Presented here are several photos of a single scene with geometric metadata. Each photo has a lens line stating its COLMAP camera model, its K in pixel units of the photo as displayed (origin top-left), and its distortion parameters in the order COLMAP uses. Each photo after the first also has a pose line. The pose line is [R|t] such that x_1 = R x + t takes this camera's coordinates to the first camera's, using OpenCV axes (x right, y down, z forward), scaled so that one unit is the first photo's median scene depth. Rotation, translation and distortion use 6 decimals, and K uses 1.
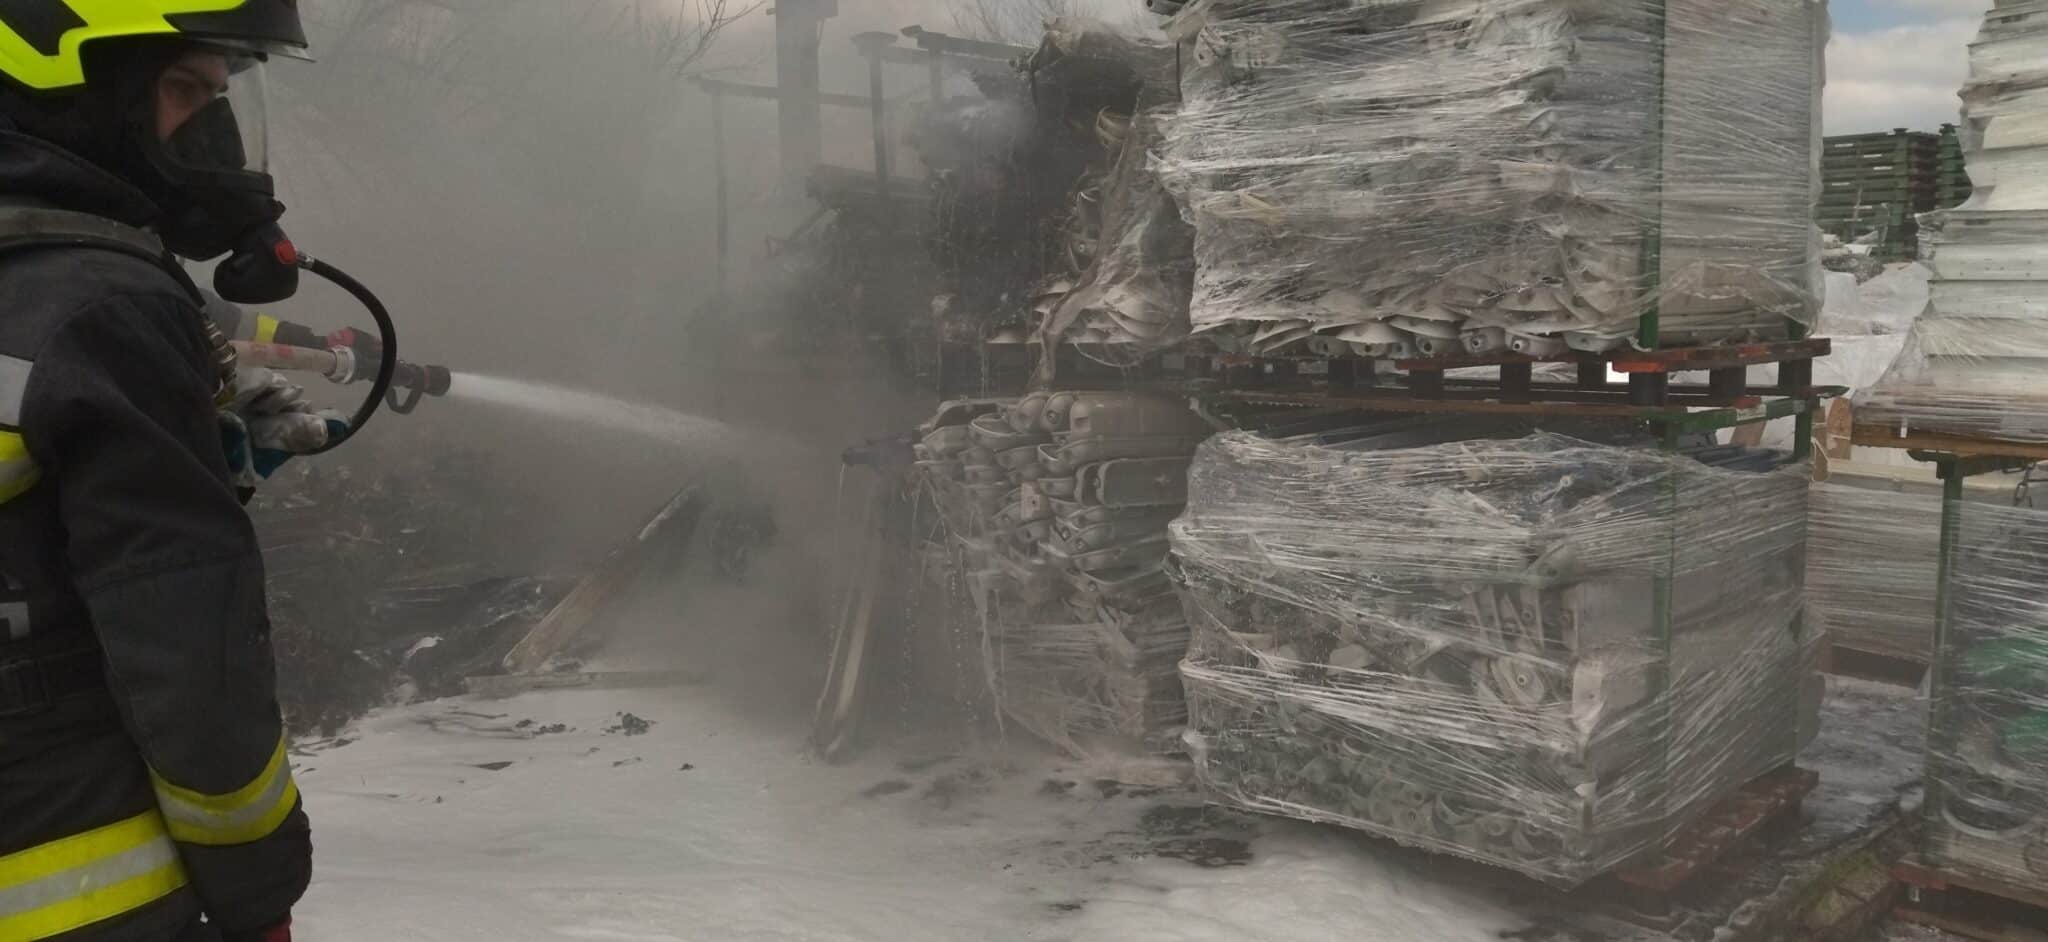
lens RADIAL K [[1554.6, 0, 1045.6], [0, 1554.6, 463.5], [0, 0, 1]] dist [0.099286, -0.135715]
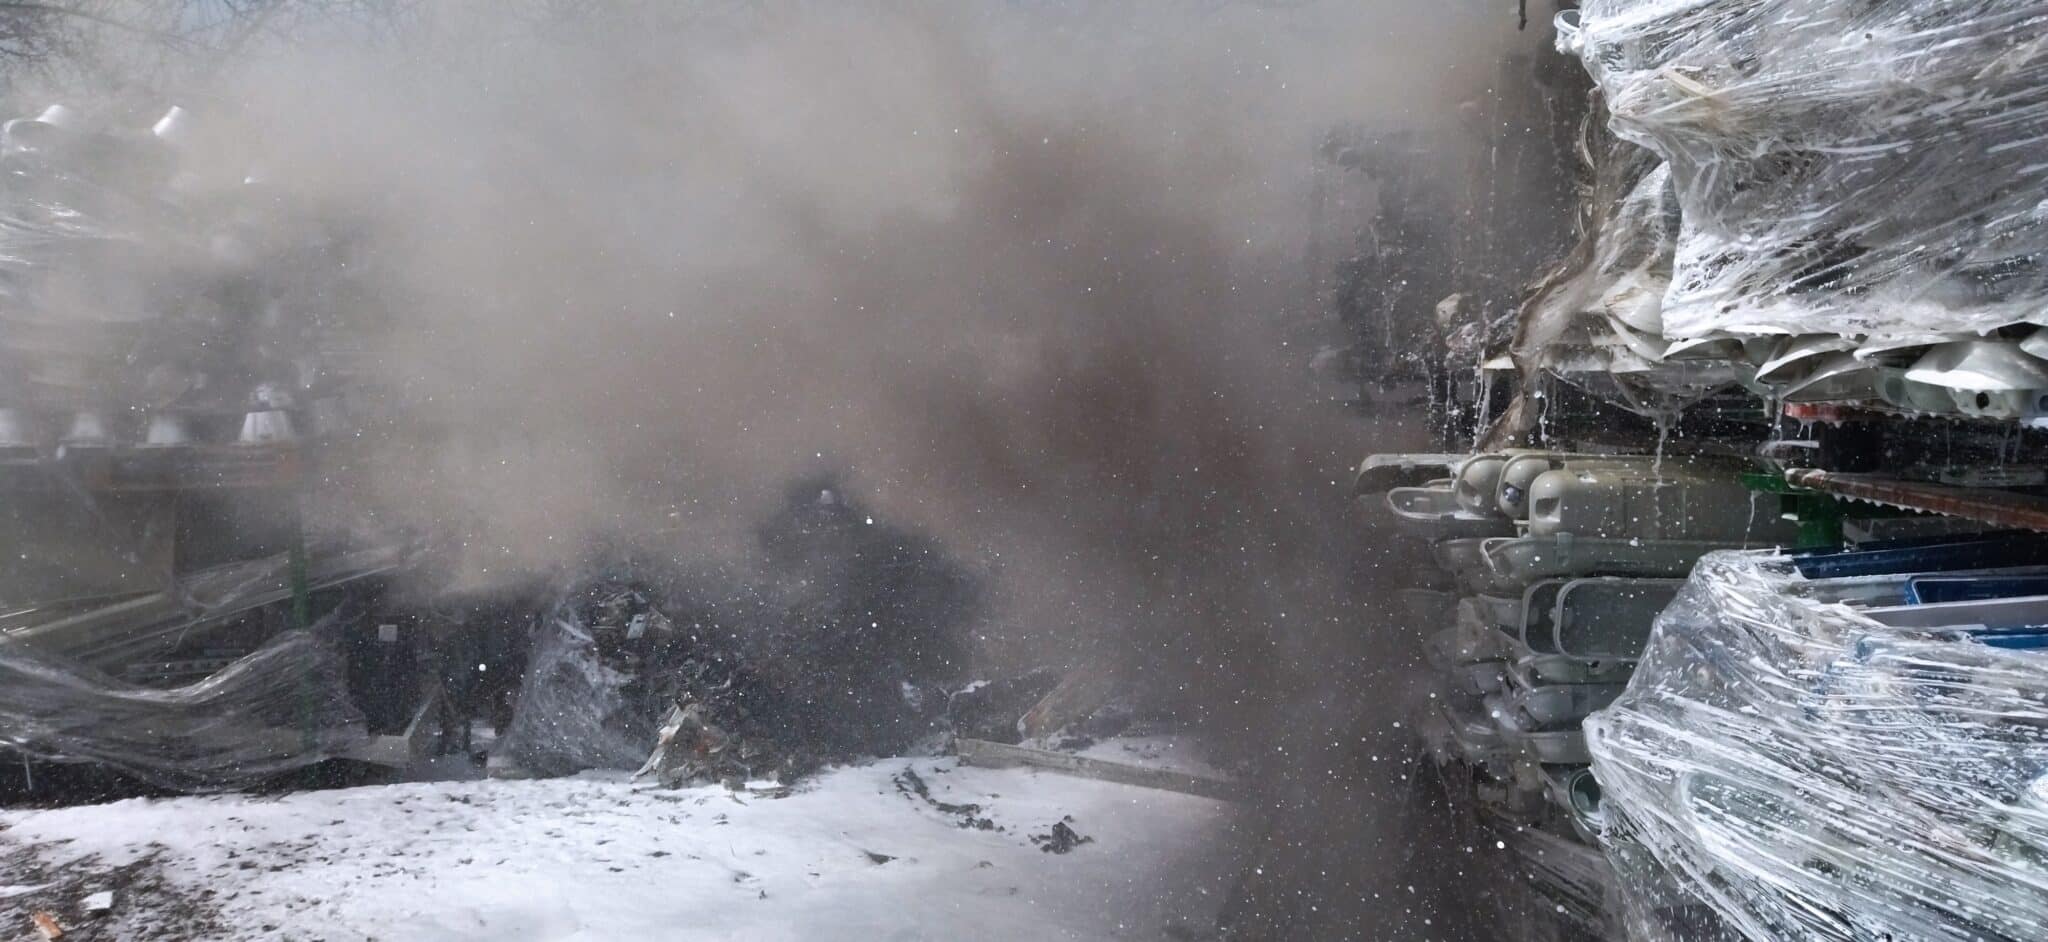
lens RADIAL K [[1554.6, 0, 1045.6], [0, 1554.6, 463.5], [0, 0, 1]] dist [0.099286, -0.135715]
pose [[0.790368, 0.060495, -0.609639, 0.227828], [-0.065439, 0.997756, 0.014169, -0.038183], [0.609128, 0.028695, 0.792553, 0.411763]]
